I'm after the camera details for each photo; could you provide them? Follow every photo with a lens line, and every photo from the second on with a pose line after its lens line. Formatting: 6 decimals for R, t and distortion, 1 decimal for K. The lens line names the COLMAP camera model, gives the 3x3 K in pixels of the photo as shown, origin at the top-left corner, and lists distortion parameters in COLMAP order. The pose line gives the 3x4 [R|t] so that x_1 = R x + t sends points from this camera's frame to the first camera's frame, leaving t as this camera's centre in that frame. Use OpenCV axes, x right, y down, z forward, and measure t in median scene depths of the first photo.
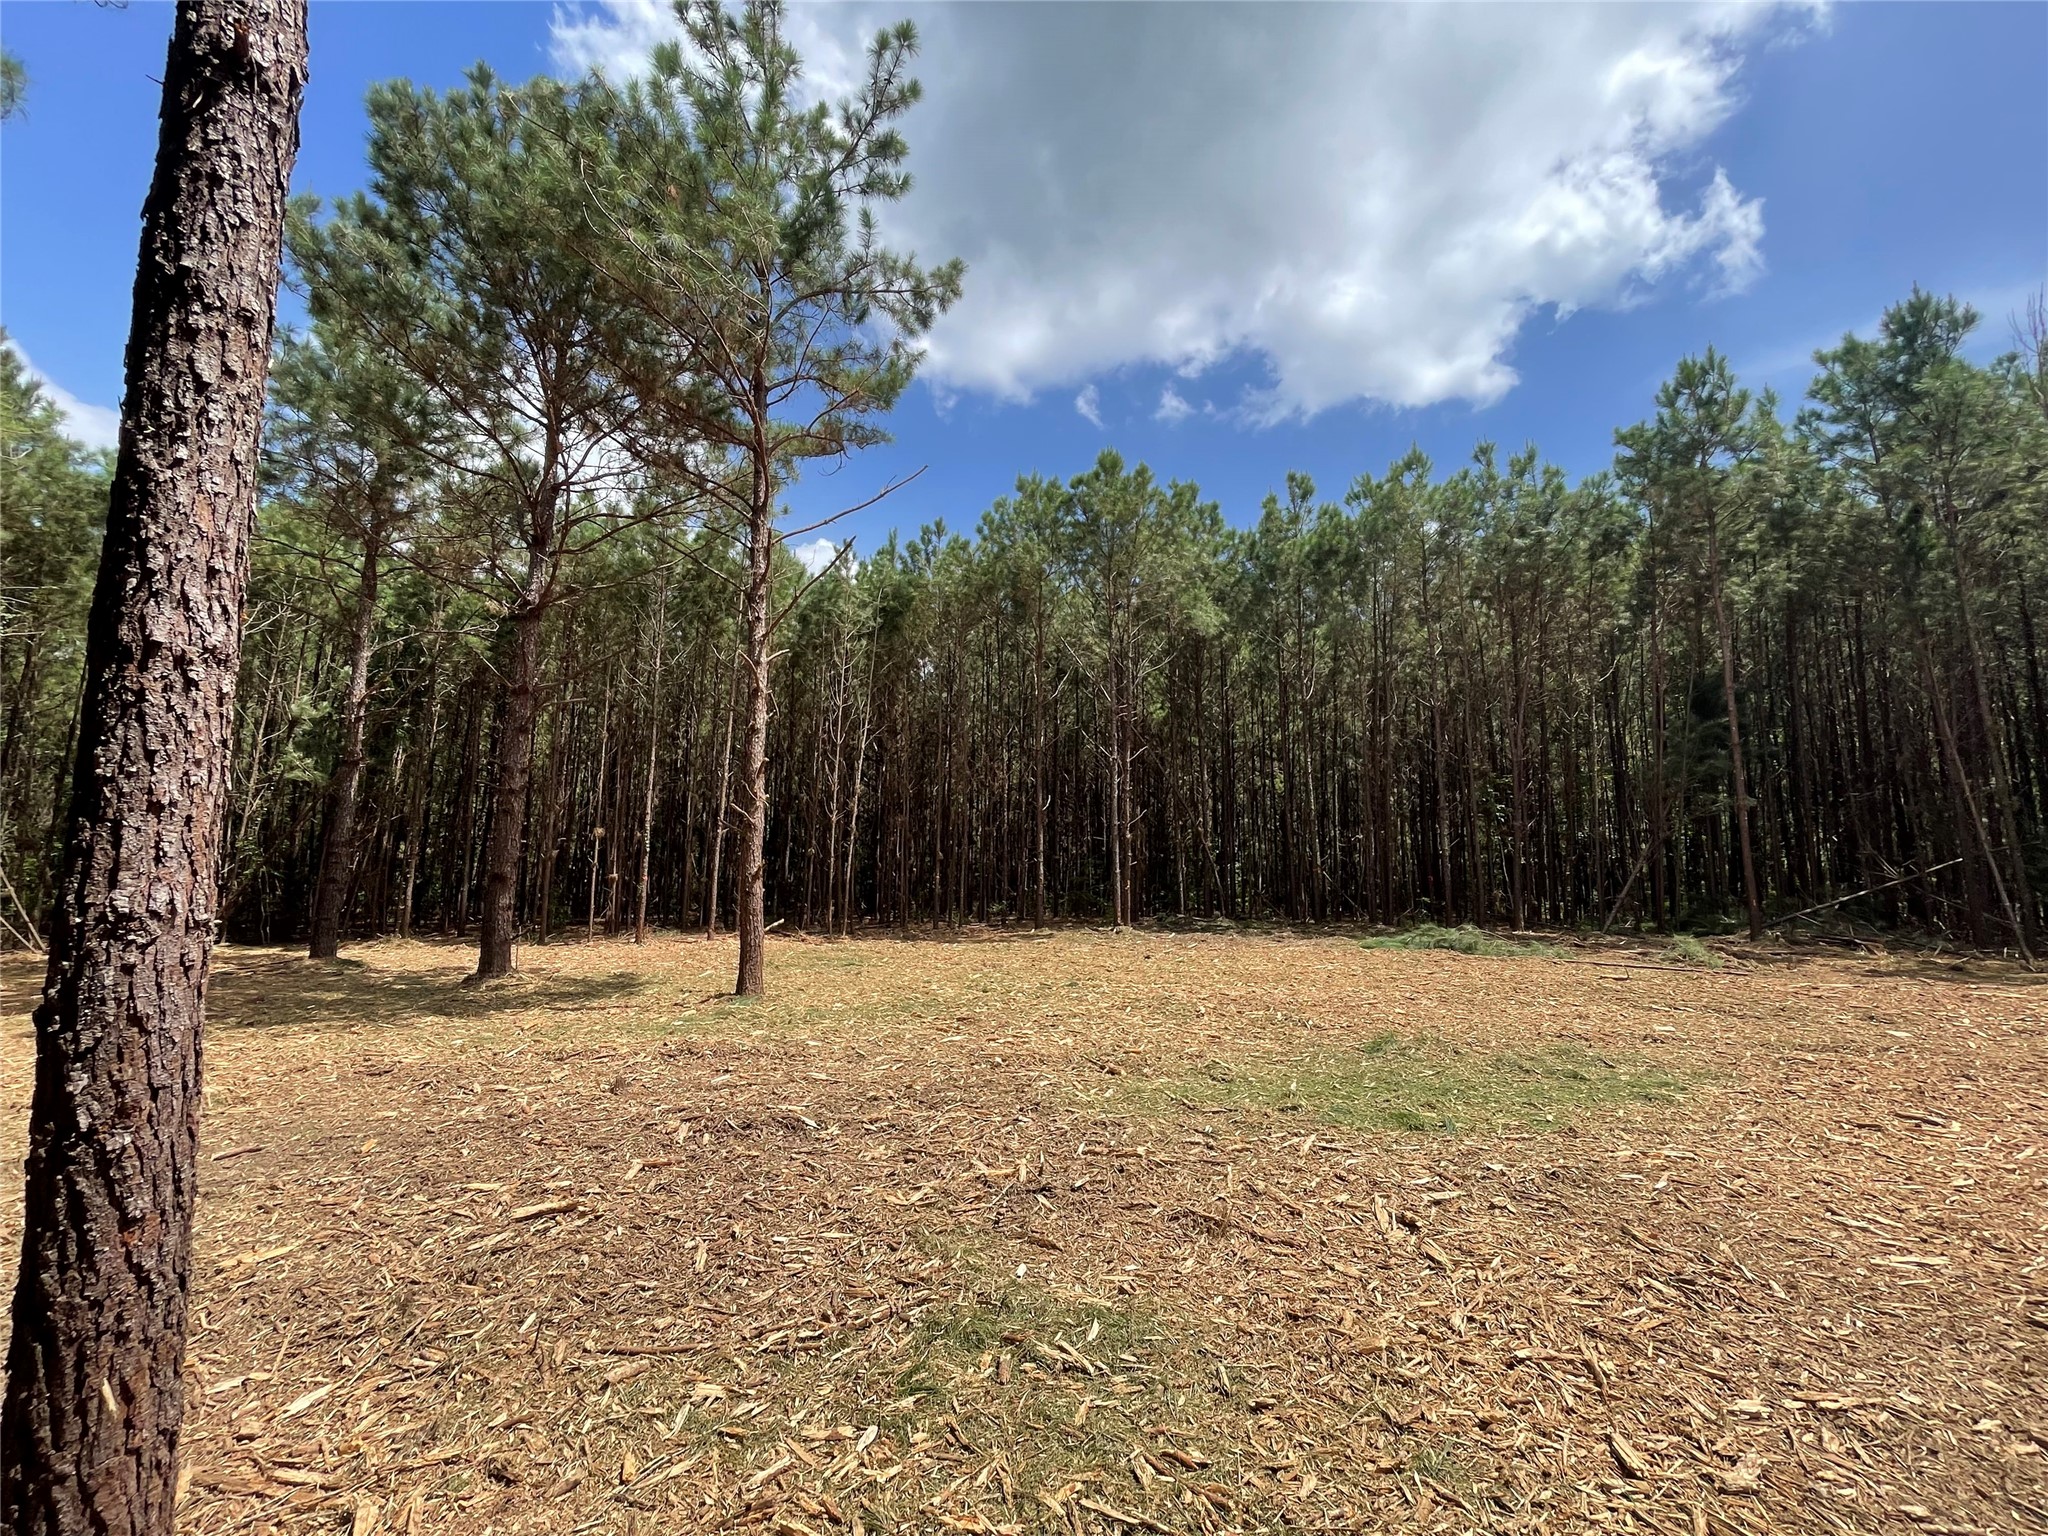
lens RADIAL K [[823.8, 0, 1024.6], [0, 823.8, 774.6], [0, 0, 1]] dist [-0.006831, 0.001253]
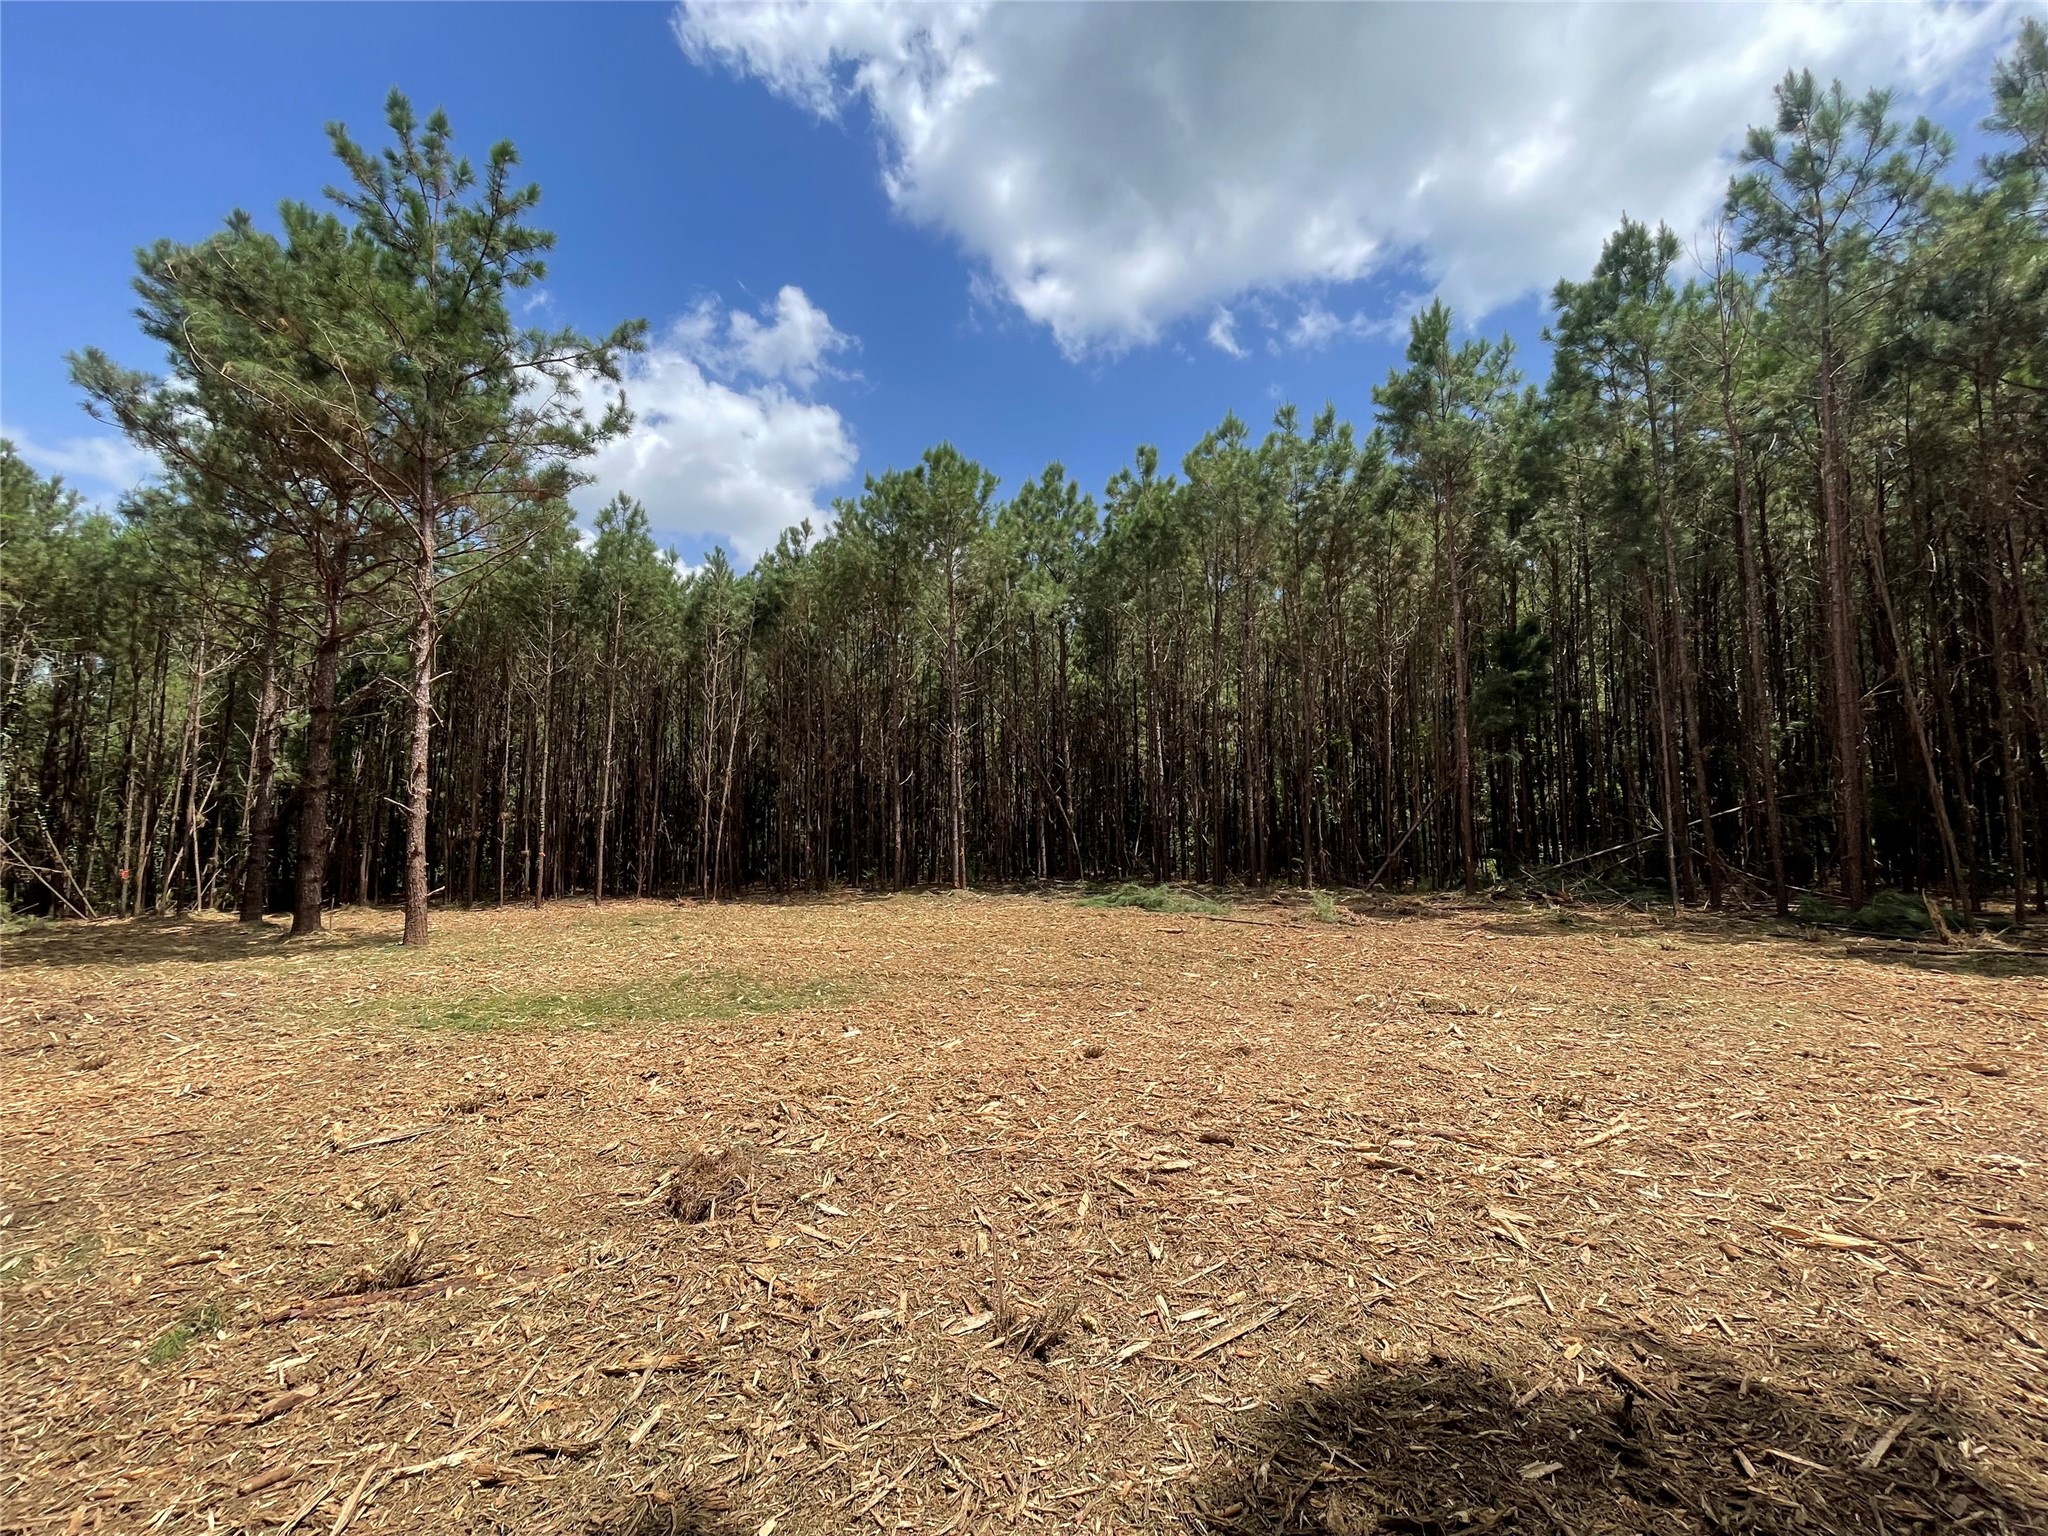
lens RADIAL K [[823.8, 0, 1029.2], [0, 823.8, 769.9], [0, 0, 1]] dist [-0.006831, 0.001253]
pose [[0.989074, -0.033988, -0.143451, 0.380346], [0.039024, 0.998712, 0.032438, -0.004637], [0.142164, -0.037682, 0.989126, -0.054530]]
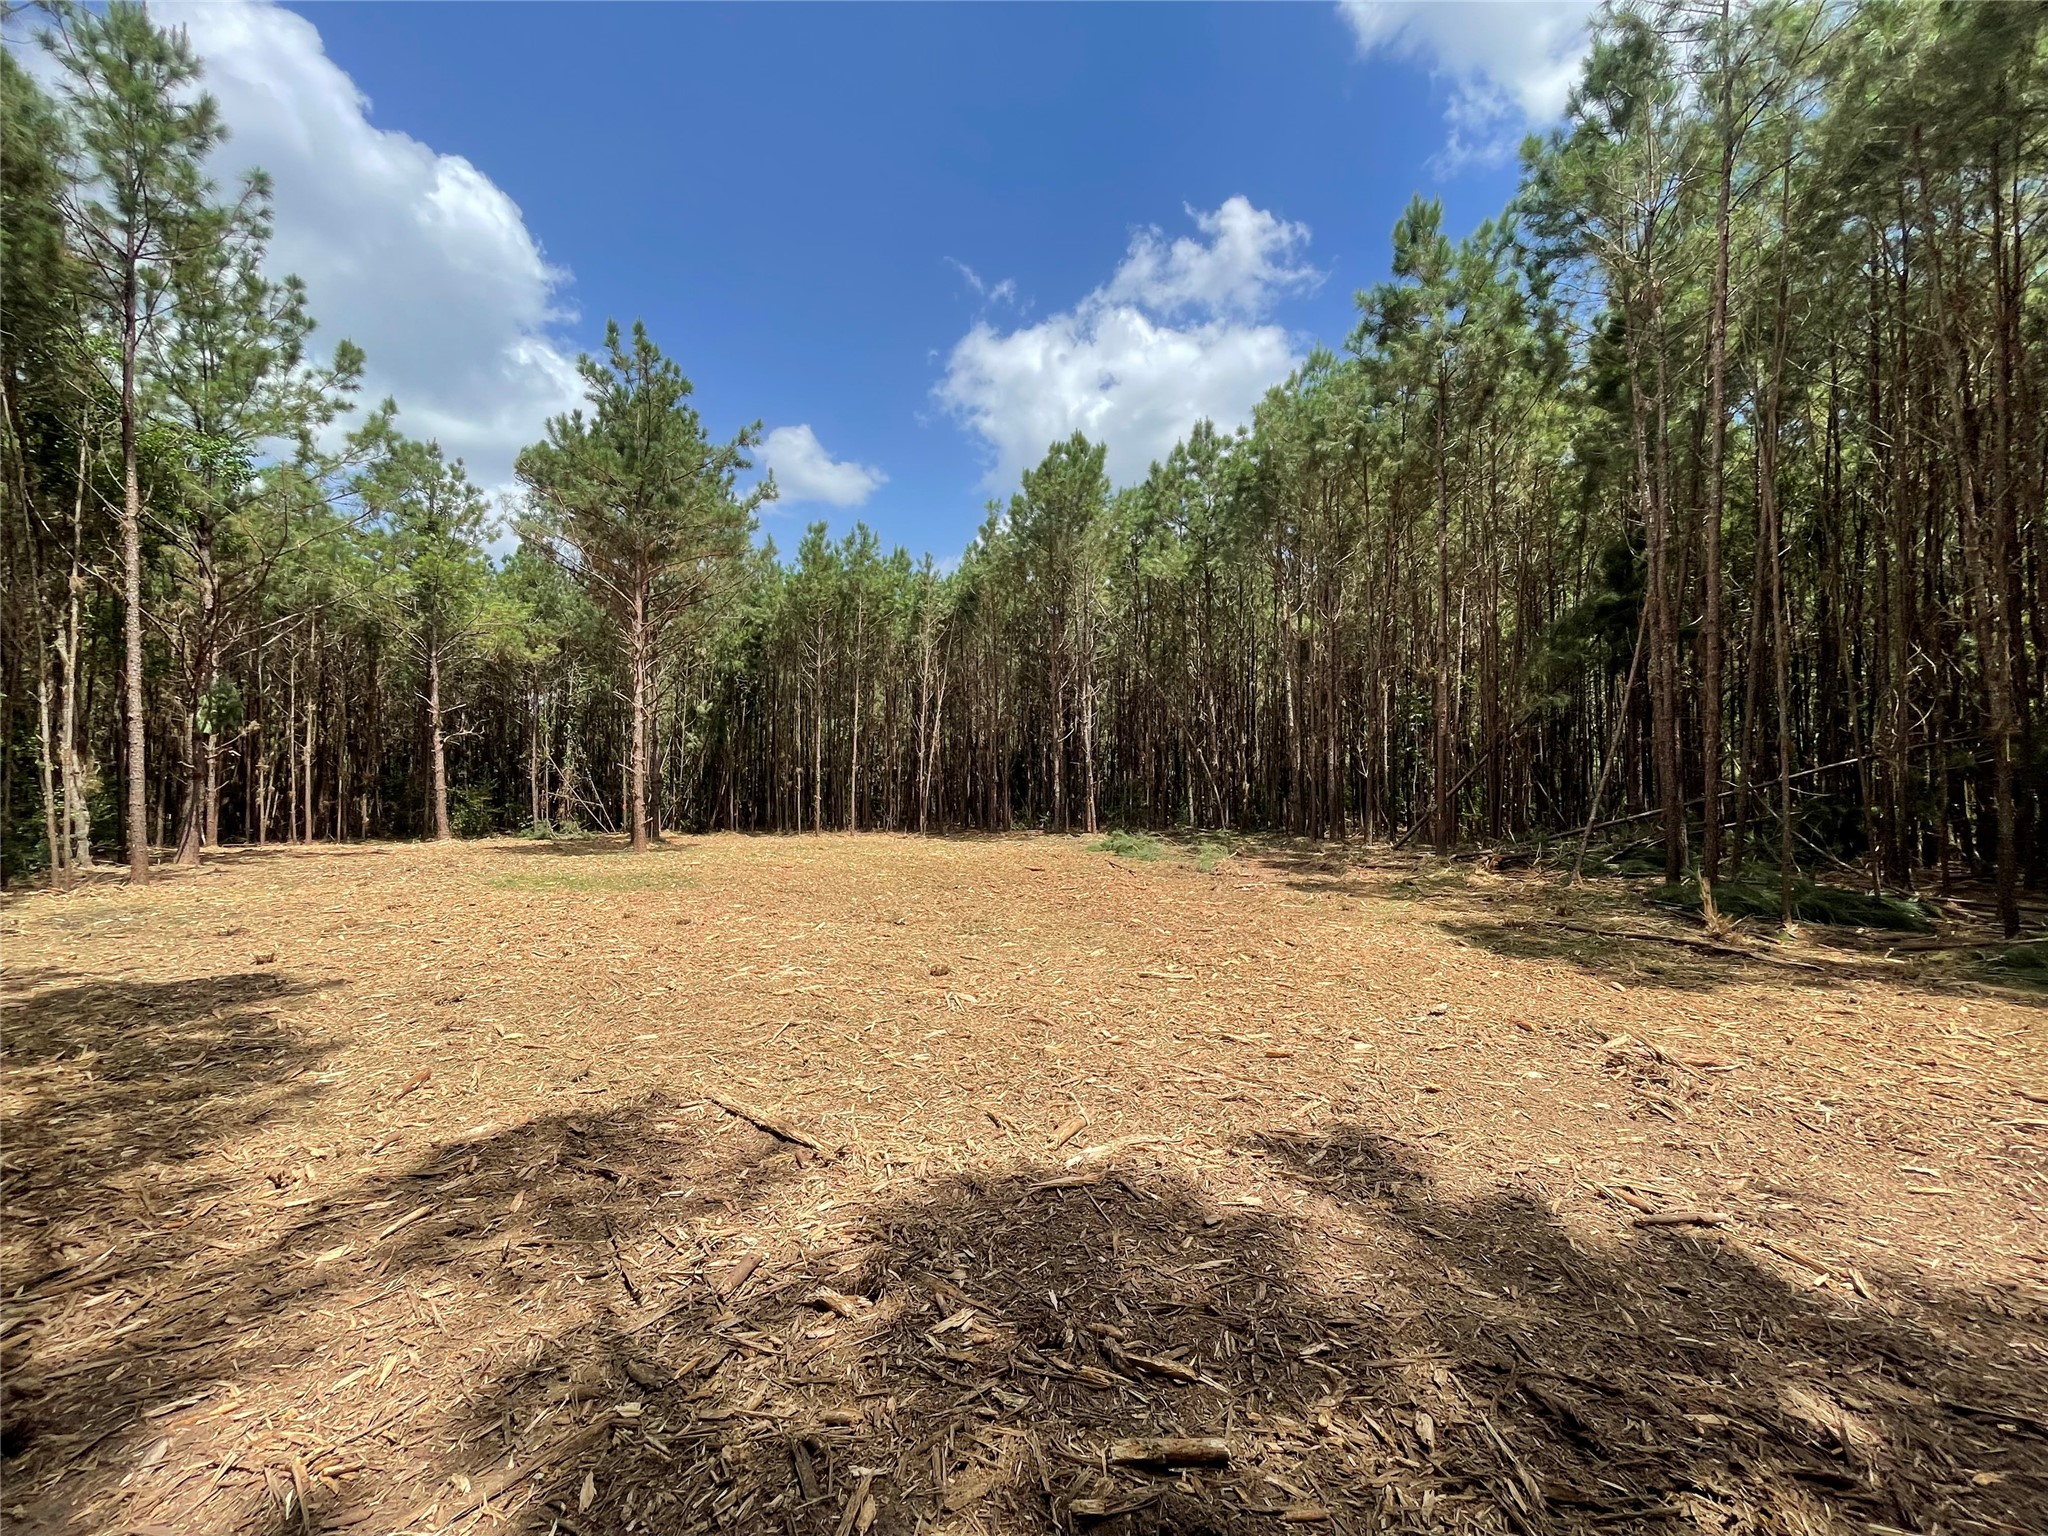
lens RADIAL K [[823.8, 0, 1020.6], [0, 823.8, 783.7], [0, 0, 1]] dist [-0.006831, 0.001253]
pose [[0.775974, -0.017348, -0.630526, 0.842546], [0.087973, 0.992828, 0.080950, 0.002359], [0.624600, -0.118285, 0.771935, -0.001944]]
